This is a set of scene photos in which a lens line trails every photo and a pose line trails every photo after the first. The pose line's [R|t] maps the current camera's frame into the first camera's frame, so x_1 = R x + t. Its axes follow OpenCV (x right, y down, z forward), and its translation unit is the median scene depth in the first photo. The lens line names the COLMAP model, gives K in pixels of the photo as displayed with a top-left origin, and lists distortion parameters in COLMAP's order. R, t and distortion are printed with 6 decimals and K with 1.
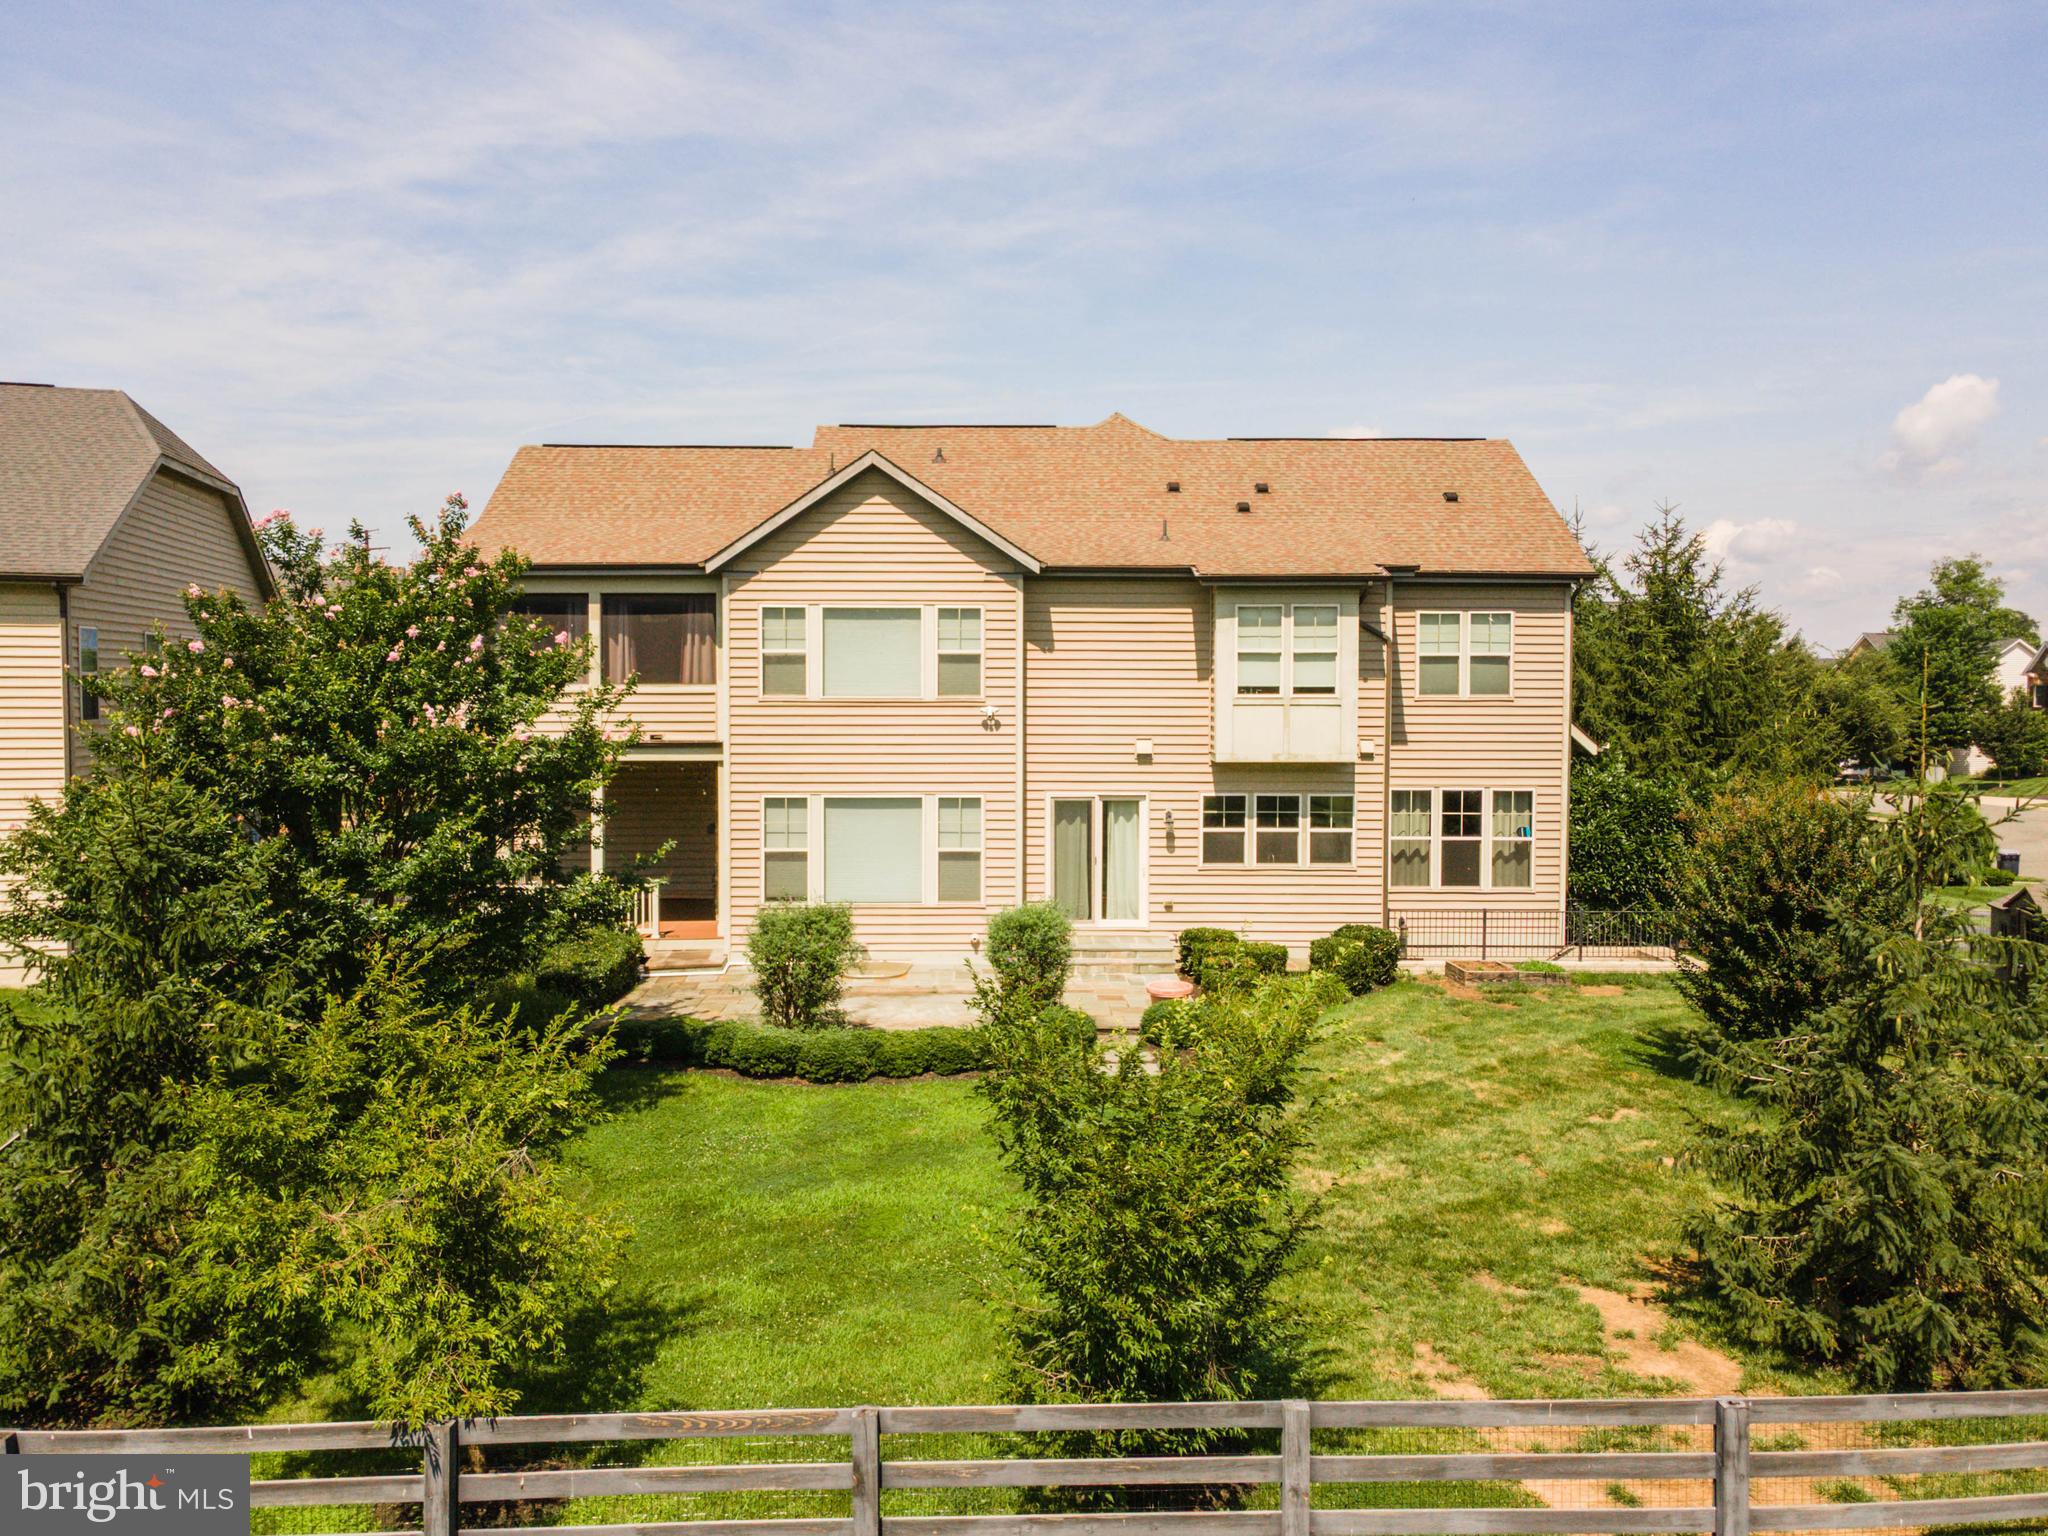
lens RADIAL K [[1487.2, 0, 1009.5], [0, 1487.2, 774.6], [0, 0, 1]] dist [0.029610, 0.029082]
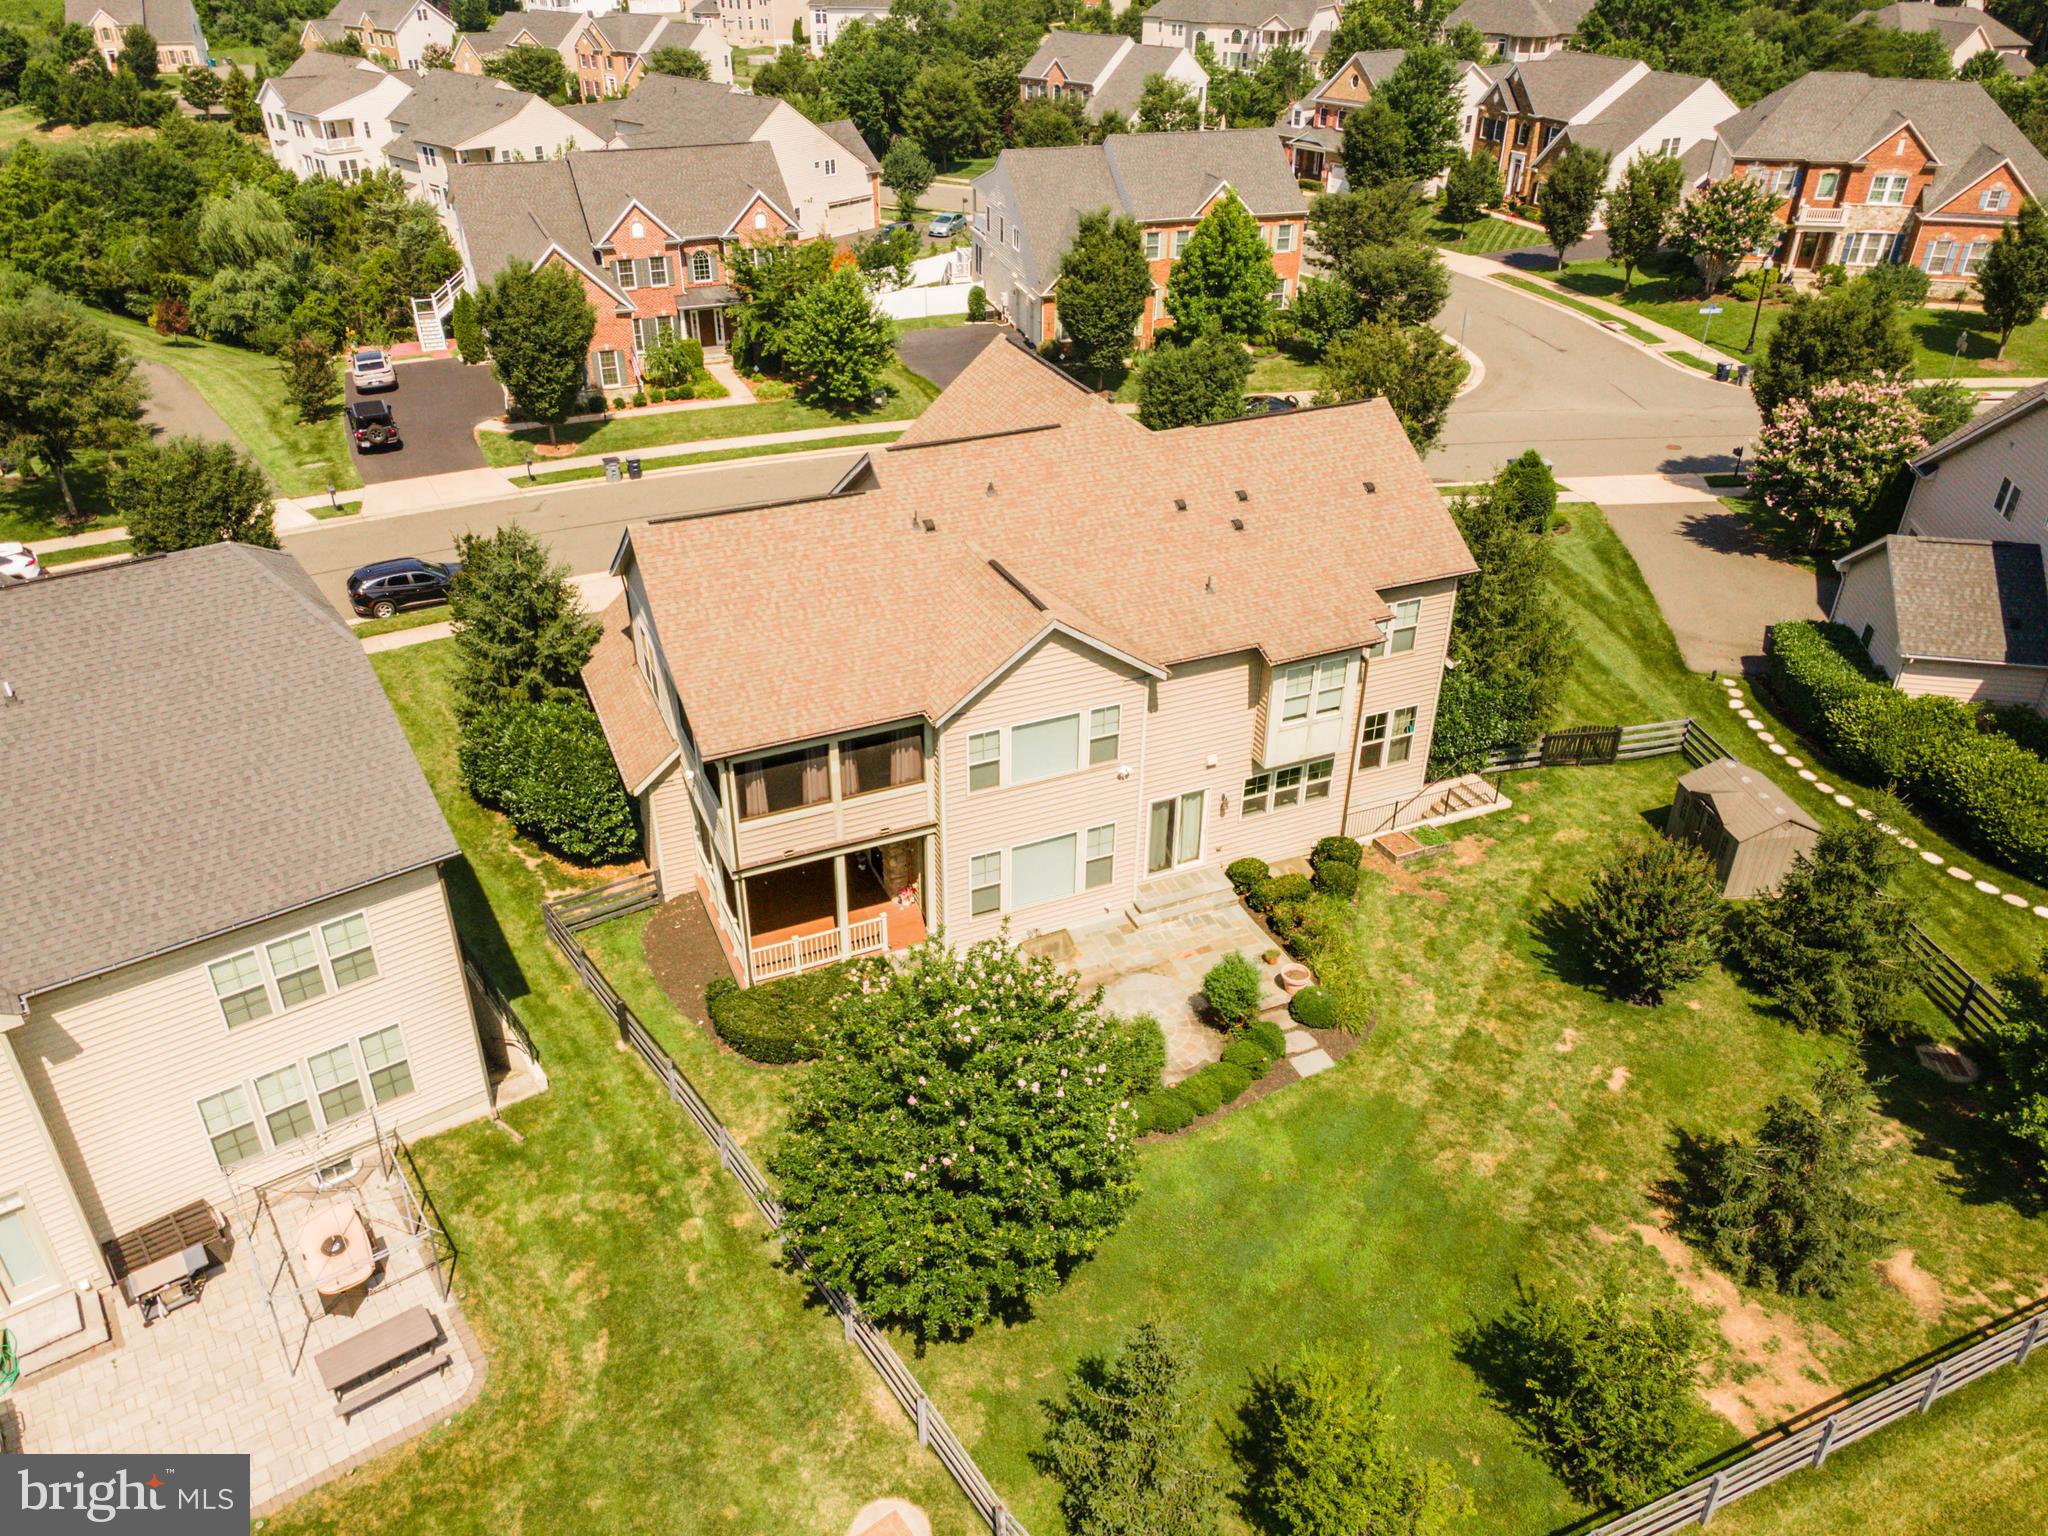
lens RADIAL K [[1487.2, 0, 1012.8], [0, 1487.2, 751.3], [0, 0, 1]] dist [0.029610, 0.029082]
pose [[0.924817, -0.192181, 0.328298, -0.541799], [0.021053, 0.887540, 0.460249, -0.672962], [-0.379829, -0.418735, 0.824858, -0.084142]]
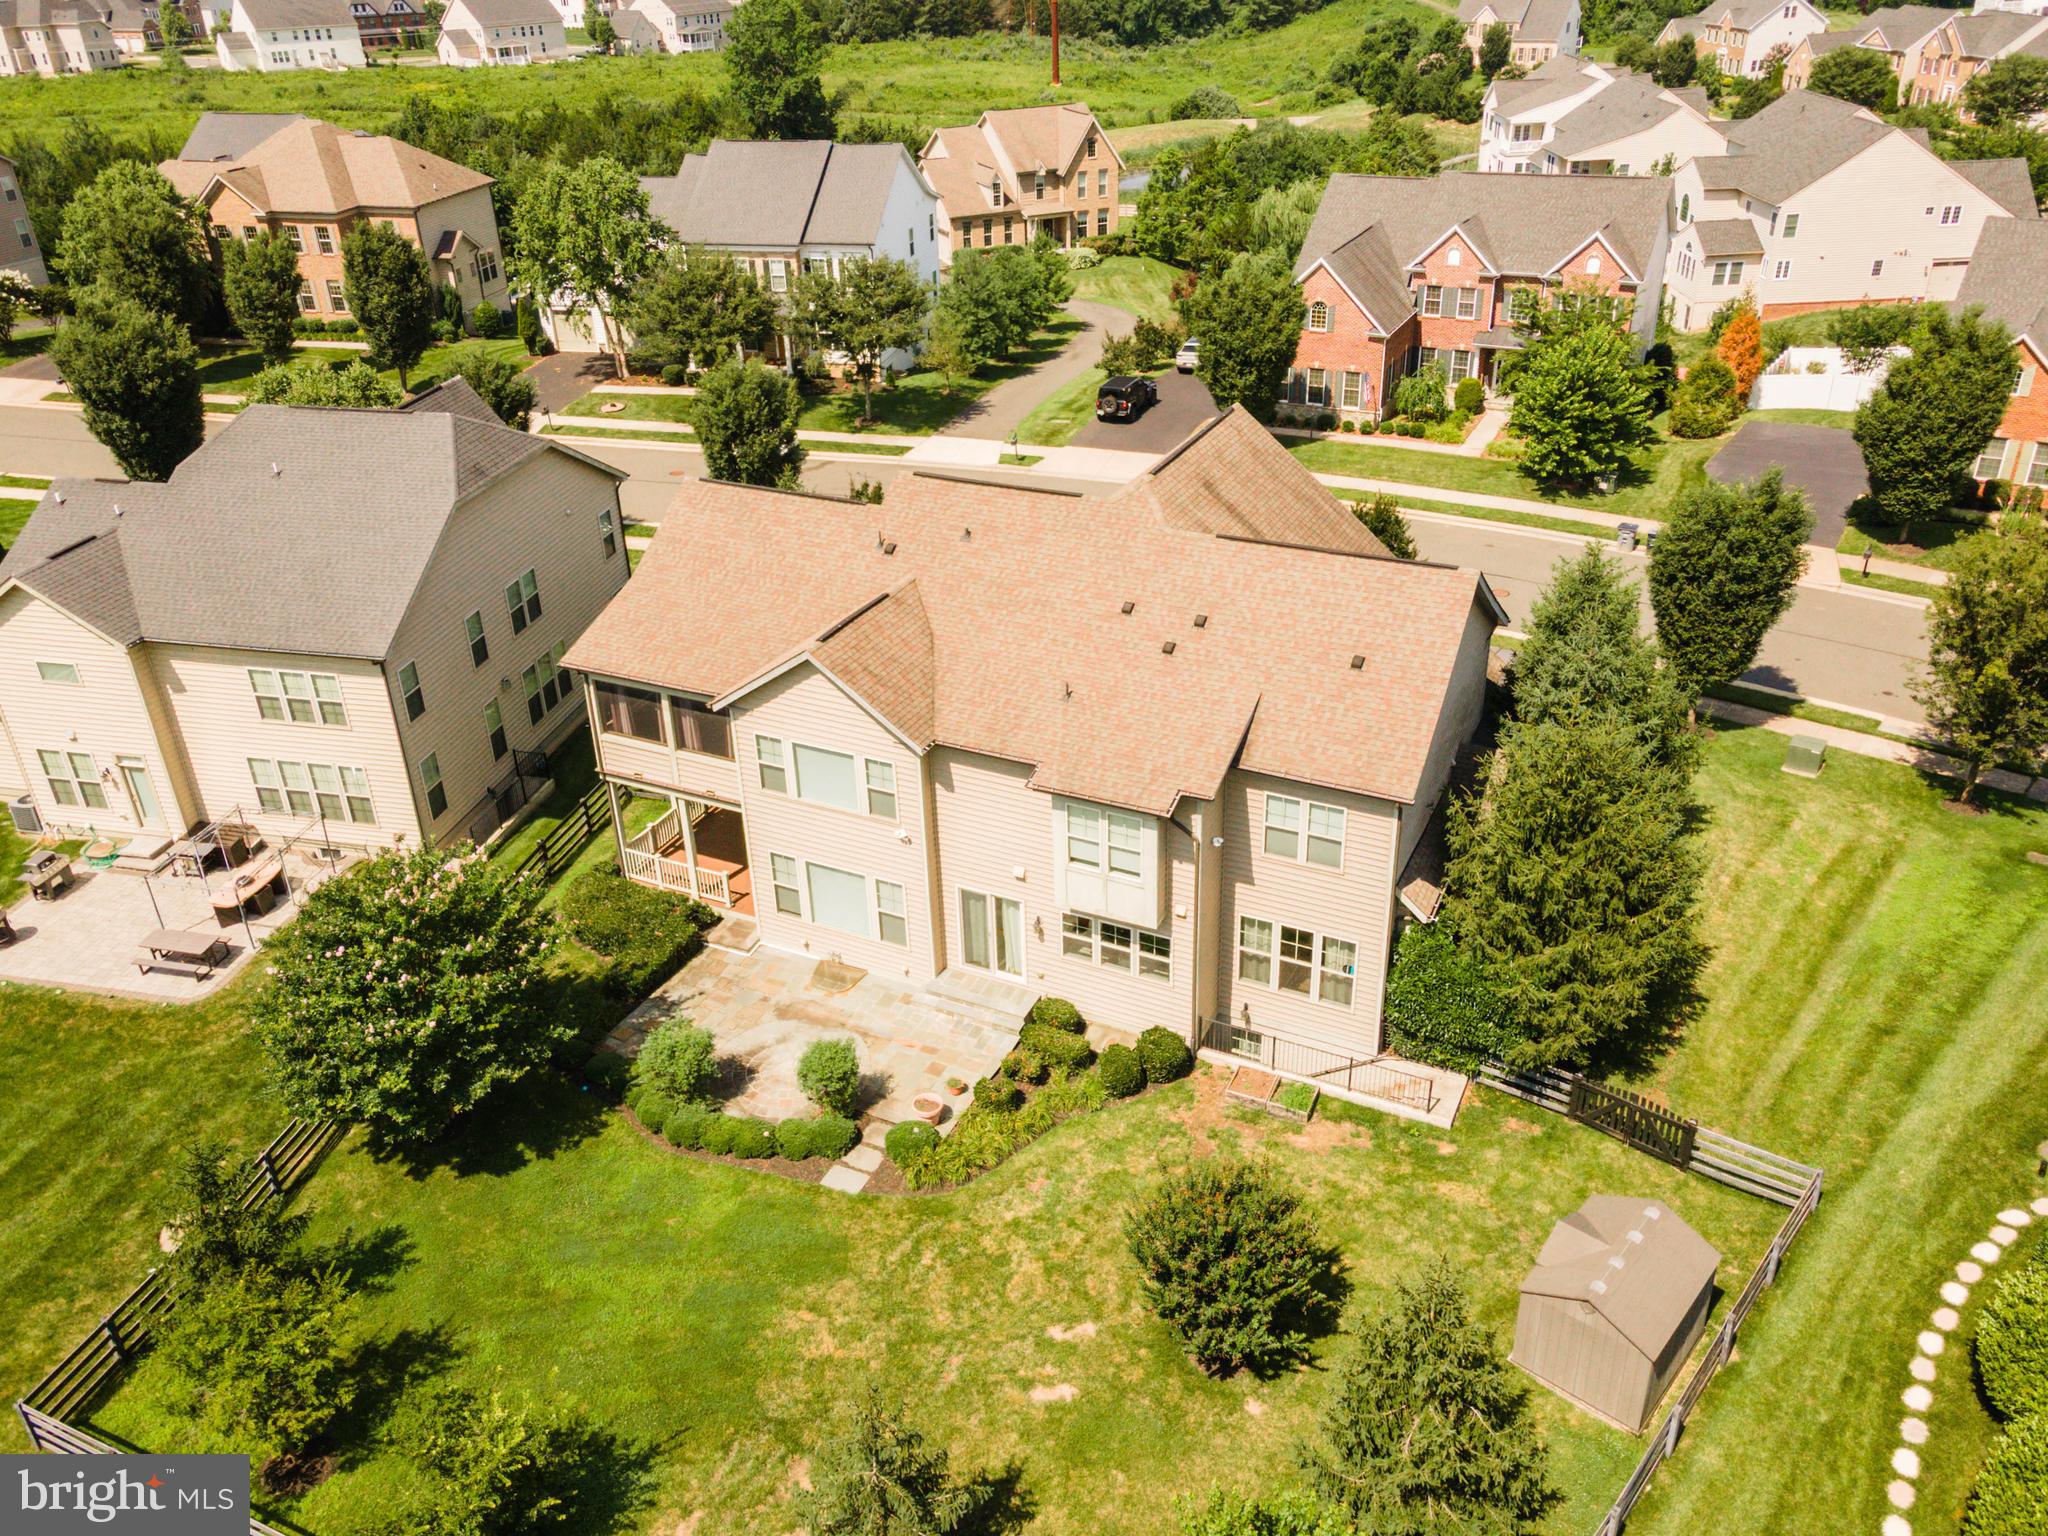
lens RADIAL K [[1602.4, 0, 1007.4], [0, 1602.4, 767.6], [0, 0, 1]] dist [0.023430, 0.028605]
pose [[0.886412, 0.198289, -0.418276, 0.645890], [0.005977, 0.898628, 0.438671, -0.709393], [0.462858, -0.391343, 0.795370, -0.079130]]
